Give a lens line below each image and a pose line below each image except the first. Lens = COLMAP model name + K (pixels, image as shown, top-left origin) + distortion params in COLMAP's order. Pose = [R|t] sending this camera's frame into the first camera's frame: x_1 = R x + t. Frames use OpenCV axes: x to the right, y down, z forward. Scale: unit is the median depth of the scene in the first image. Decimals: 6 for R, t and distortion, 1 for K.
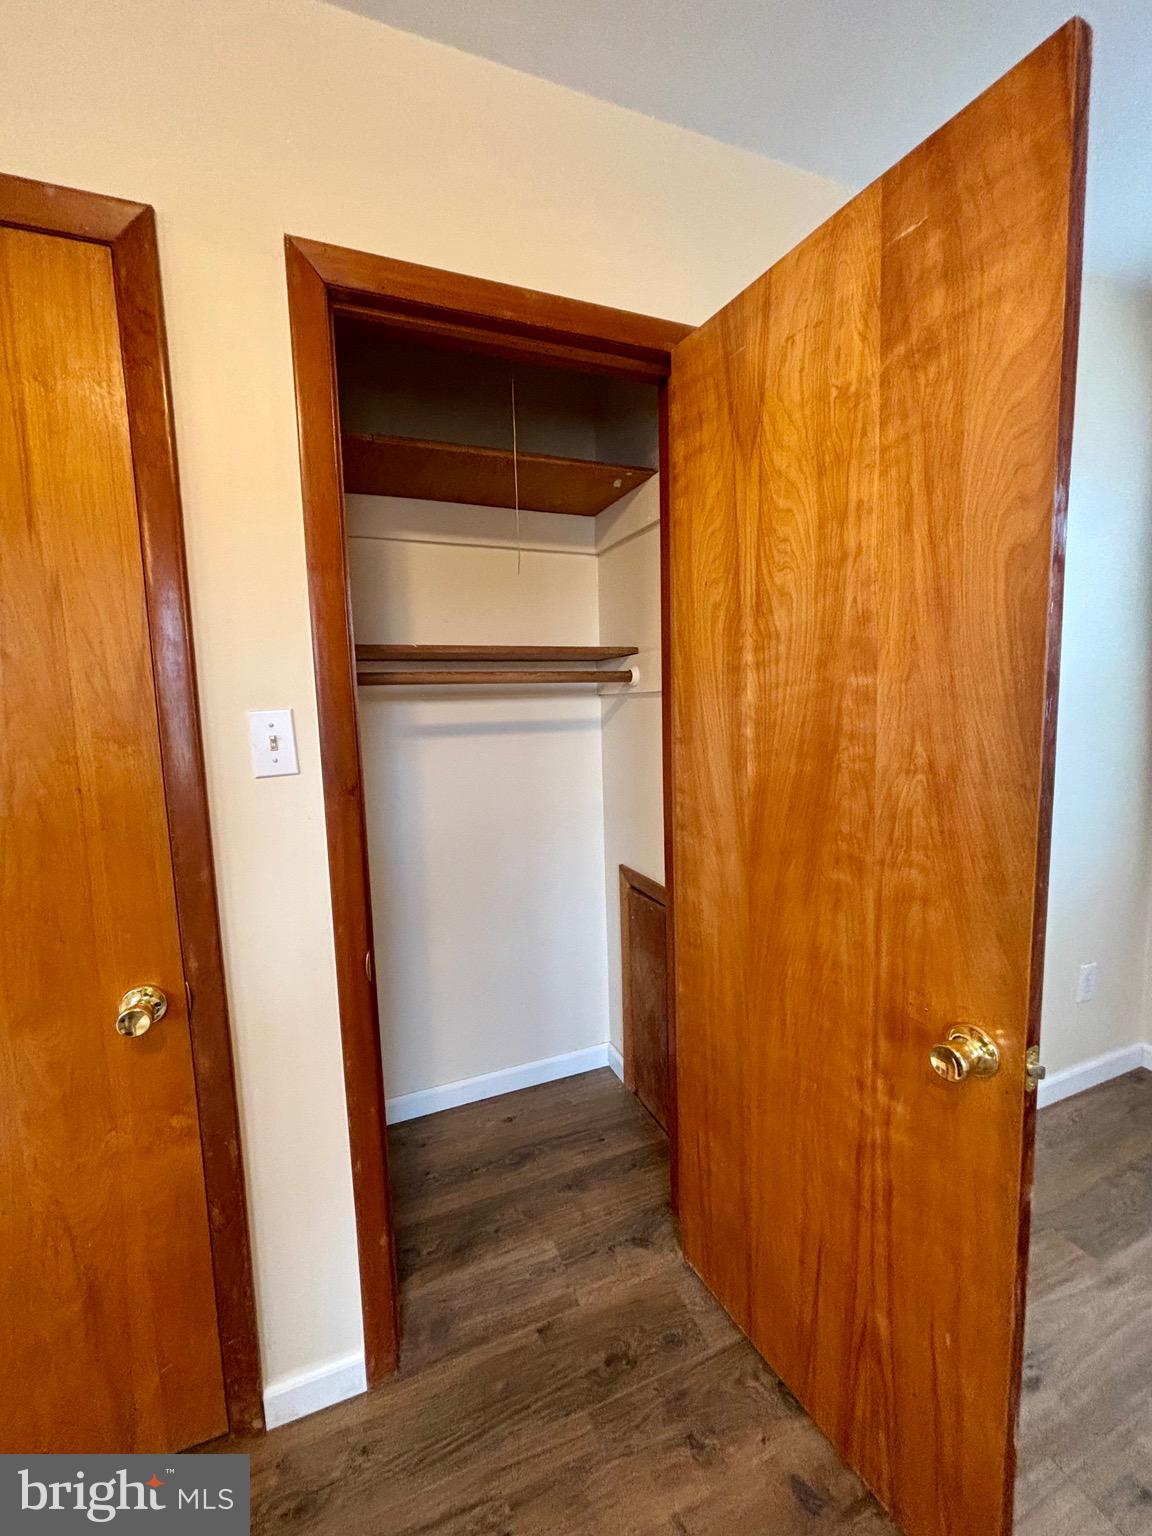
lens RADIAL K [[615.8, 0, 575.2], [0, 615.8, 768.5], [0, 0, 1]] dist [-0.000734, 0.000095]
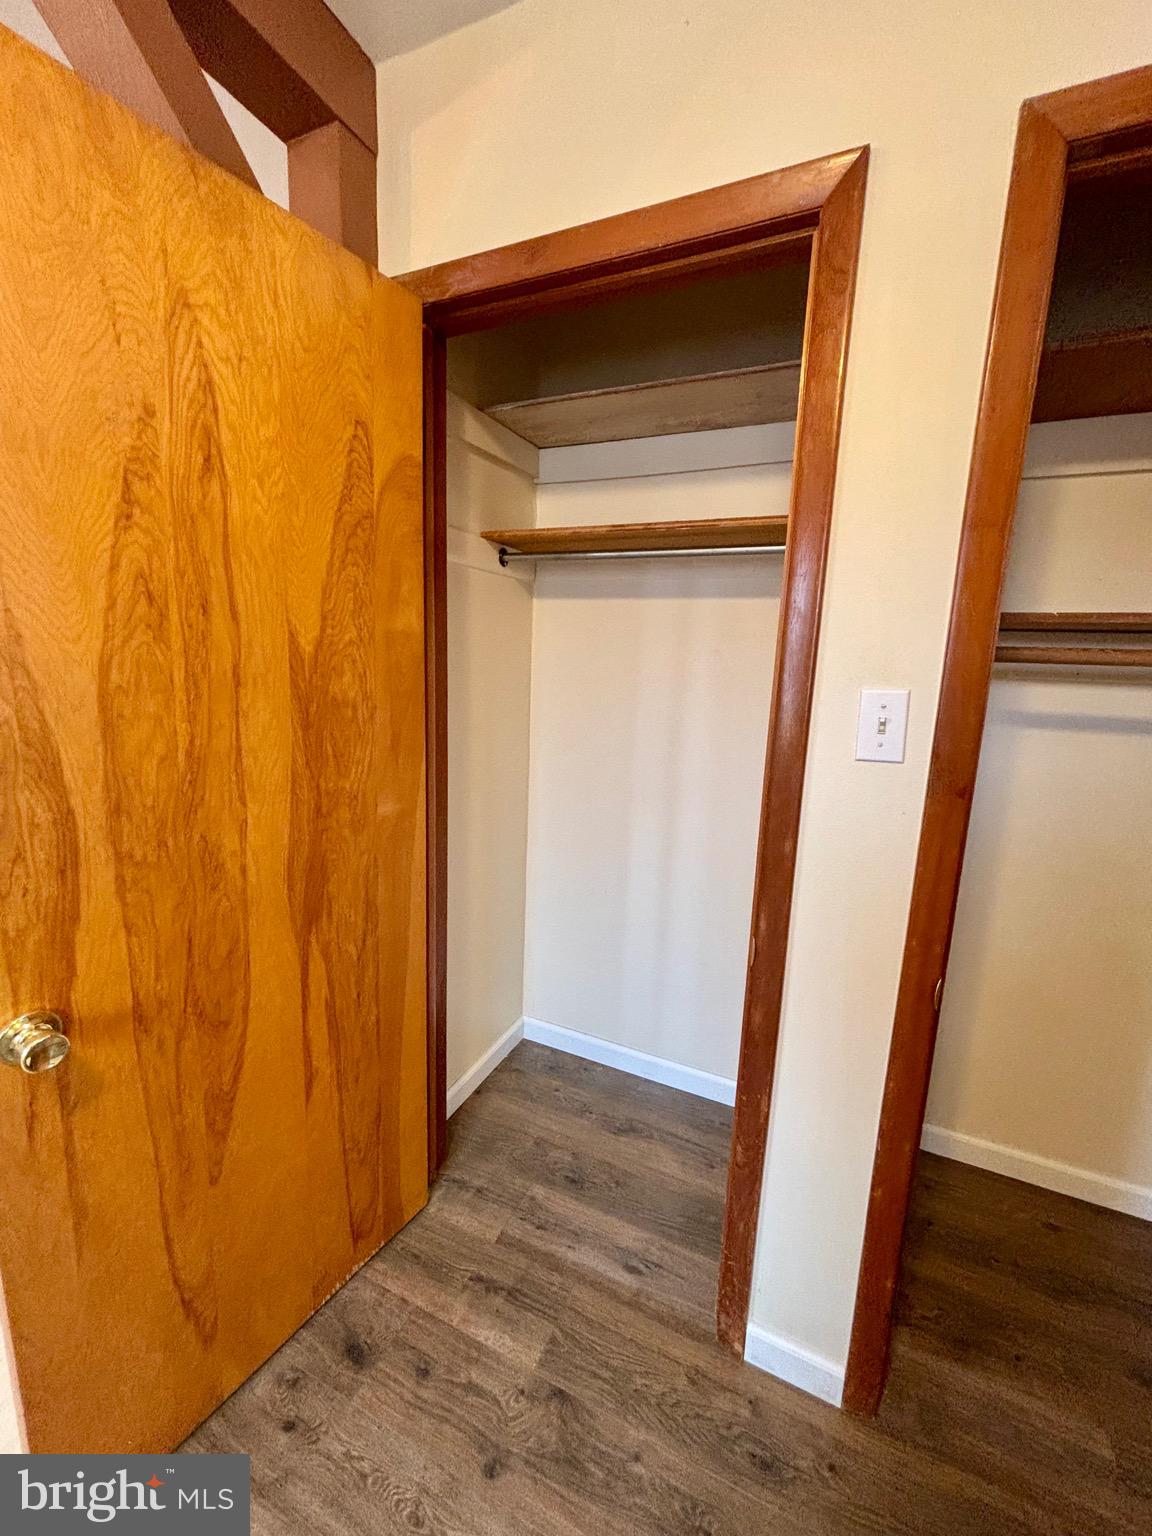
lens RADIAL K [[615.8, 0, 575.2], [0, 615.8, 768.5], [0, 0, 1]] dist [-0.000734, 0.000095]
pose [[0.690005, 0.179116, -0.701292, -0.130368], [-0.135070, 0.983741, 0.118360, -0.021108], [0.711090, 0.013055, 0.702980, 0.025891]]
